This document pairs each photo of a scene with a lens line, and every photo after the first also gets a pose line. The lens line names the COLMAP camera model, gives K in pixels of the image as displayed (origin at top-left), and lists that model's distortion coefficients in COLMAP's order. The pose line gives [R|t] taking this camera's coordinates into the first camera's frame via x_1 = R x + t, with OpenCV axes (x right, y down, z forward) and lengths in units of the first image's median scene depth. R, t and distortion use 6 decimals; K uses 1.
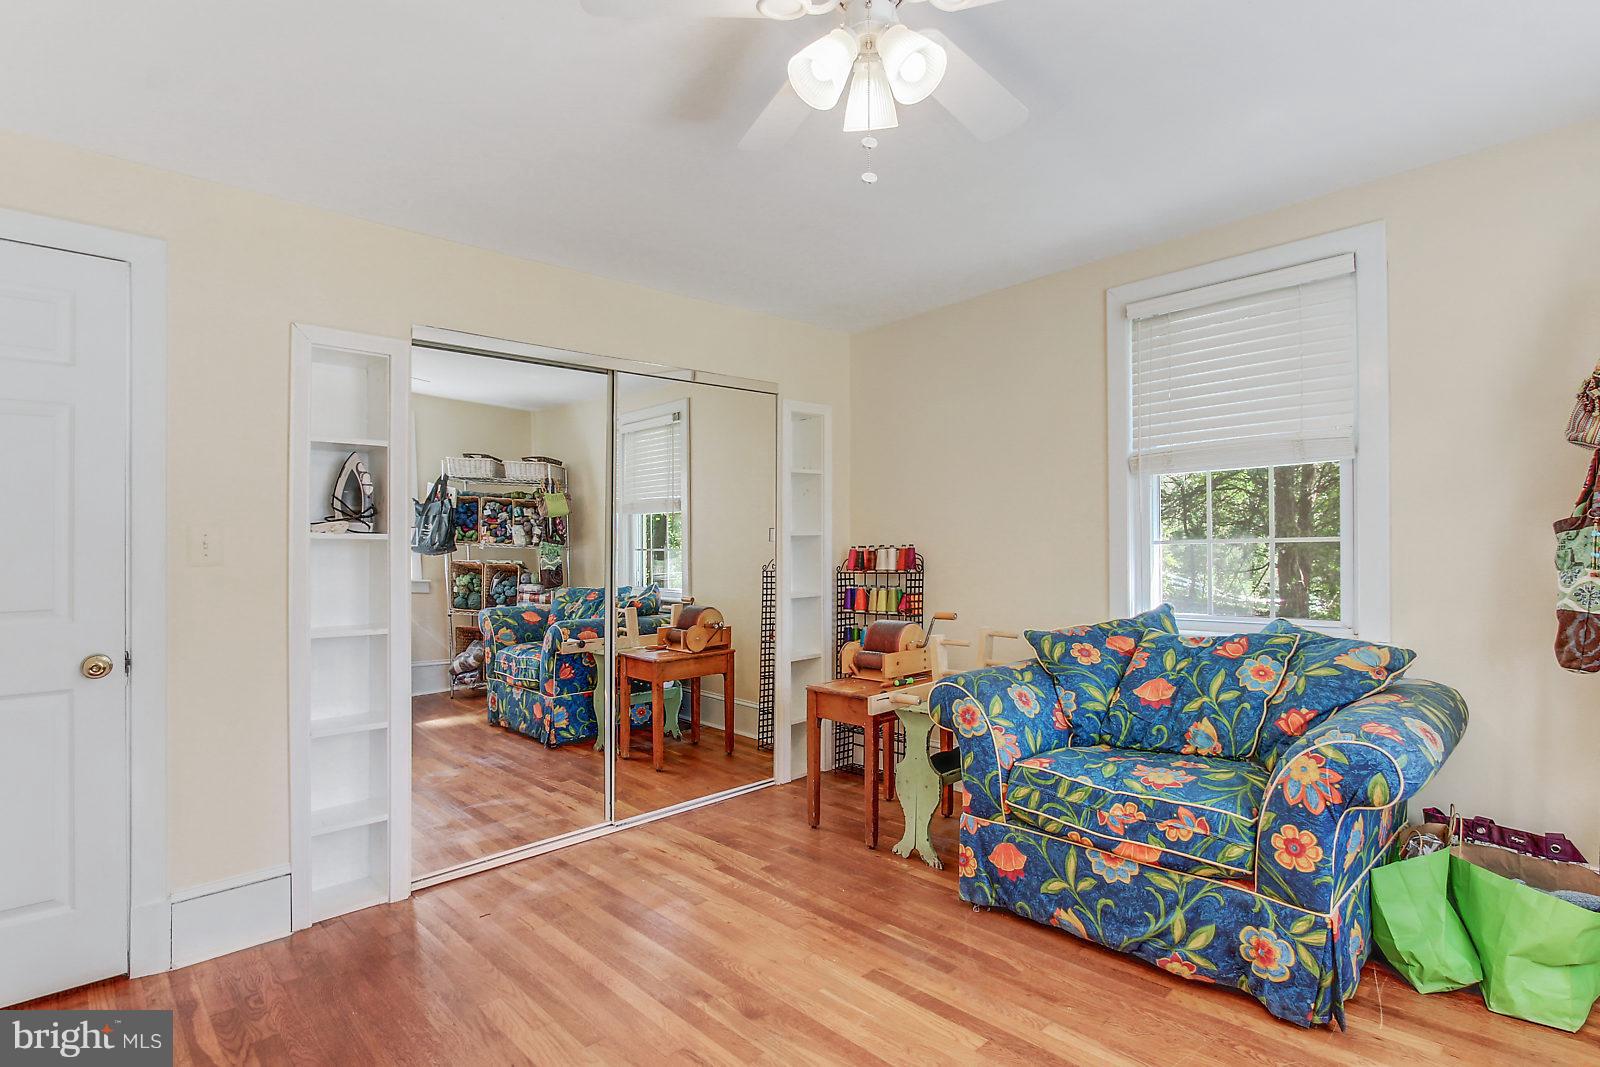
lens RADIAL K [[779.5, 0, 800.0], [0, 779.5, 533.5], [0, 0, 1]] dist [-0.003857, -0.000502]
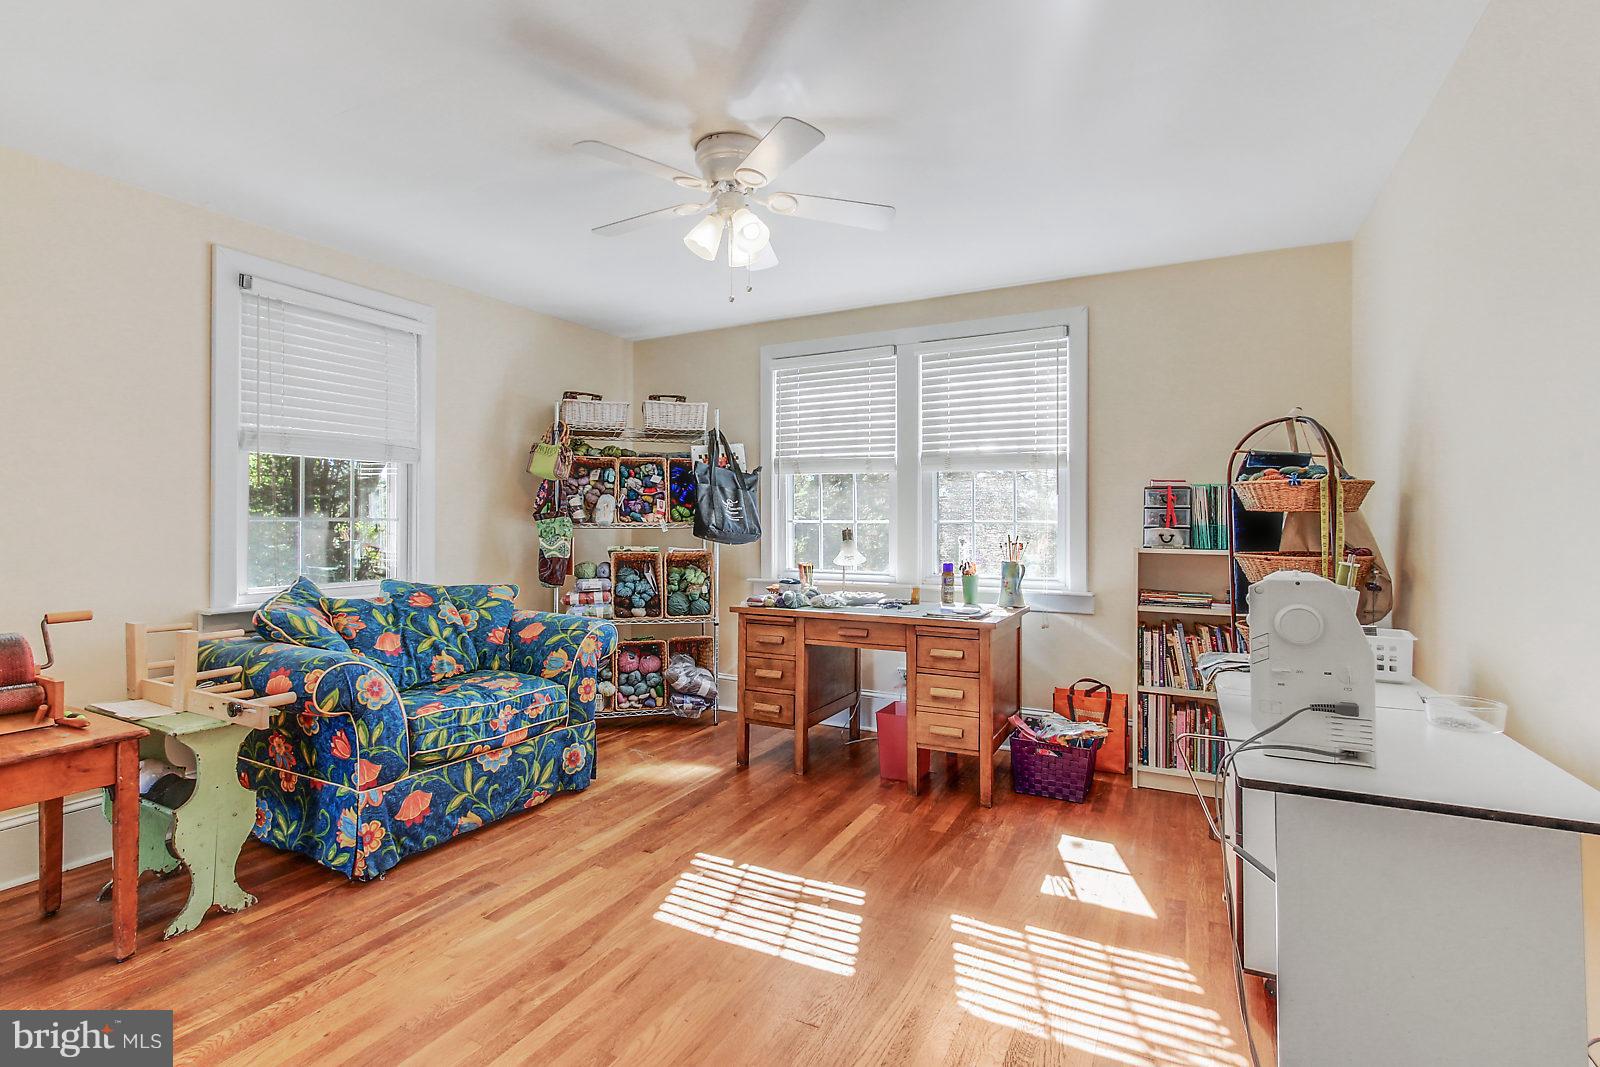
lens RADIAL K [[740.6, 0, 795.9], [0, 740.6, 546.7], [0, 0, 1]] dist [0.002820, 0.000883]
pose [[-0.304748, -0.003249, 0.952428, -0.957878], [-0.010403, 0.999946, 0.000083, 0.056189], [-0.952376, -0.009883, -0.304765, 0.889187]]
